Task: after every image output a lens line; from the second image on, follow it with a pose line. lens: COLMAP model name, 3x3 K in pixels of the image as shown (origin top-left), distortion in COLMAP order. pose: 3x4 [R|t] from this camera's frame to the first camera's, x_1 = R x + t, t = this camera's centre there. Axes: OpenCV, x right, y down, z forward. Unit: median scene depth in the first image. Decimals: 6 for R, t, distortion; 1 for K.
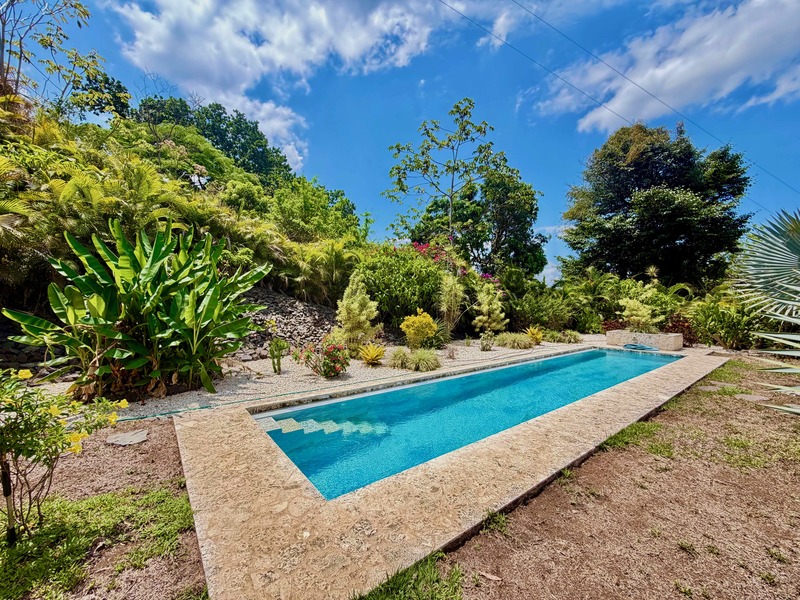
lens RADIAL K [[318.8, 0, 400.0], [0, 318.8, 300.0], [0, 0, 1]] dist [0.000899, -0.000449]
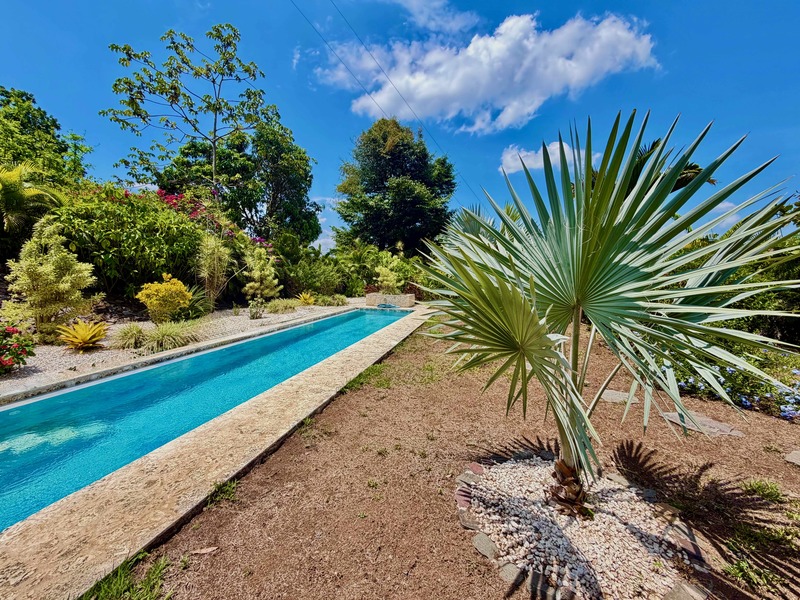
lens RADIAL K [[316.5, 0, 400.4], [0, 316.5, 303.0], [0, 0, 1]] dist [-0.002337, -0.000282]
pose [[0.791667, -0.049485, 0.608945, 0.028548], [-0.019607, 0.994143, 0.106277, 0.002808], [-0.610638, -0.096075, 0.786061, -0.003536]]
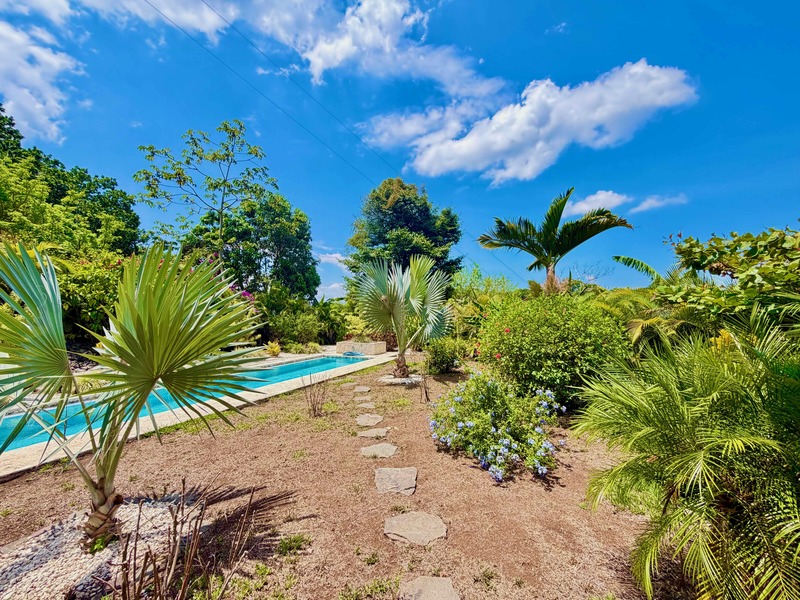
lens RADIAL K [[316.5, 0, 400.4], [0, 316.5, 303.0], [0, 0, 1]] dist [-0.002337, -0.000282]
pose [[0.870332, 0.016619, 0.492185, 0.231721], [0.001427, 0.999341, -0.036266, -0.007103], [-0.492463, 0.032266, 0.869735, -0.165515]]
